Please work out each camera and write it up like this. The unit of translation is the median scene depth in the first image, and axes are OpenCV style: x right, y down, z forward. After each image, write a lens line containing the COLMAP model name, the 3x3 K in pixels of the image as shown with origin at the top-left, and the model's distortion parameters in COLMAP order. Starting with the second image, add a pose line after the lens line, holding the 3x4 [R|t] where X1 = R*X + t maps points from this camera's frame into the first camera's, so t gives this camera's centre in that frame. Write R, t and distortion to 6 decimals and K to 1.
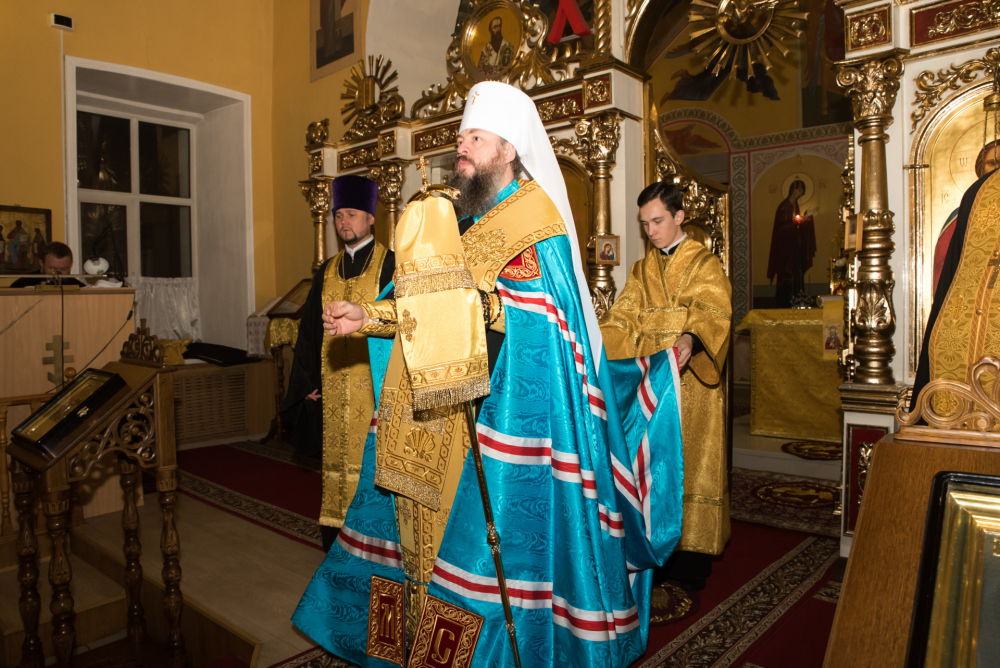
lens RADIAL K [[696.3, 0, 501.8], [0, 696.3, 327.0], [0, 0, 1]] dist [-0.134304, 0.091645]
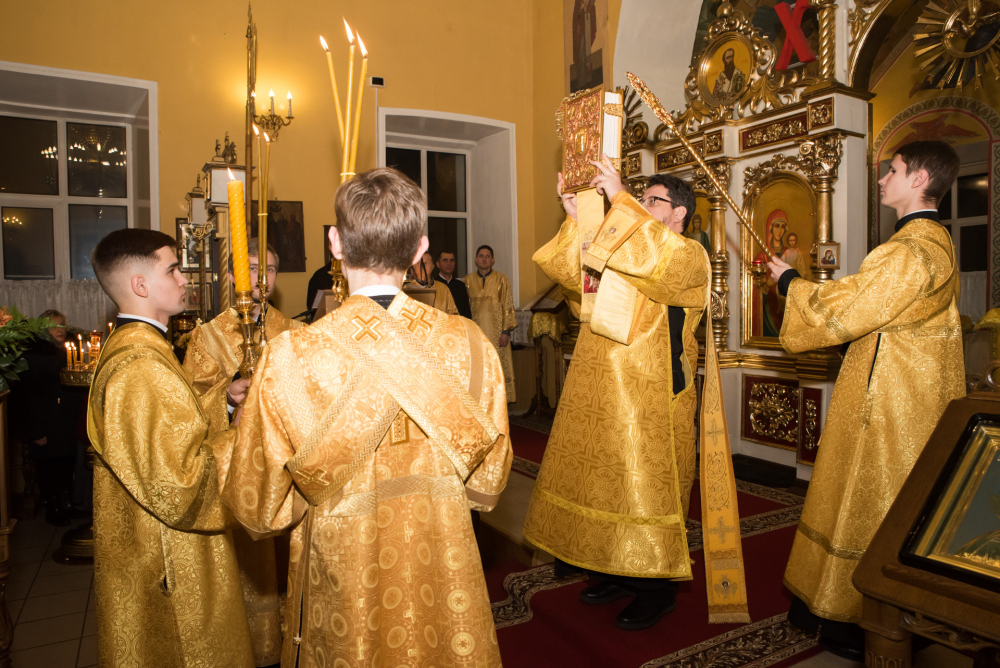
lens RADIAL K [[684.2, 0, 500.7], [0, 684.2, 329.9], [0, 0, 1]] dist [-0.127100, 0.092549]
pose [[0.940356, 0.016178, -0.339807, 0.018740], [-0.011632, 0.999814, 0.015411, -0.000408], [0.339993, -0.010539, 0.940369, -0.187027]]
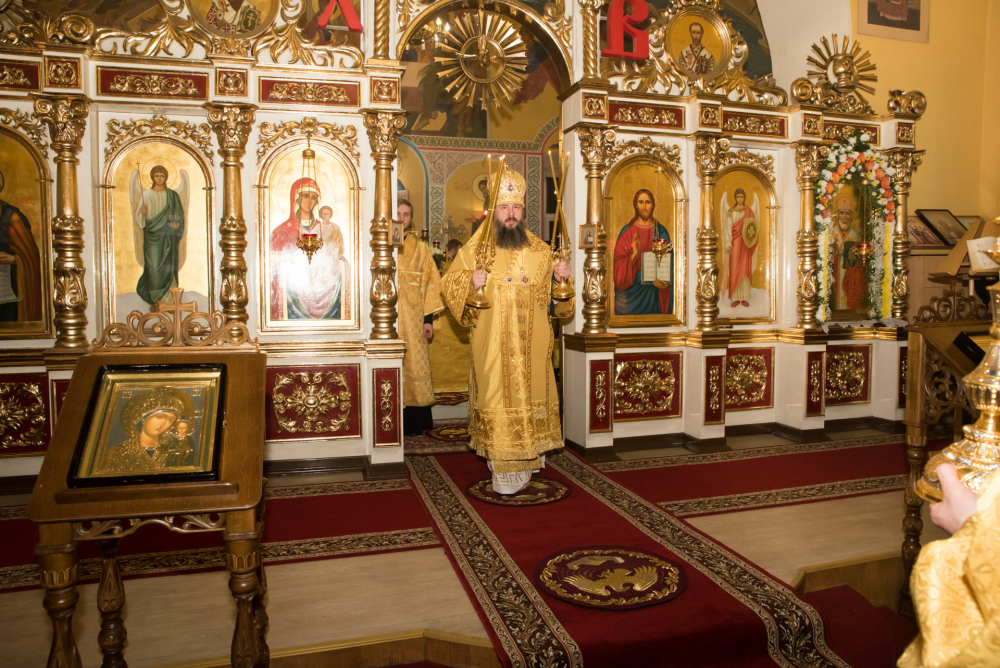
lens RADIAL K [[672.9, 0, 499.4], [0, 672.9, 335.2], [0, 0, 1]] dist [-0.139840, 0.087291]
pose [[0.540972, -0.044594, 0.839857, -0.611332], [0.025664, 0.999004, 0.036513, 0.017403], [-0.840649, 0.001801, 0.541578, 0.242204]]
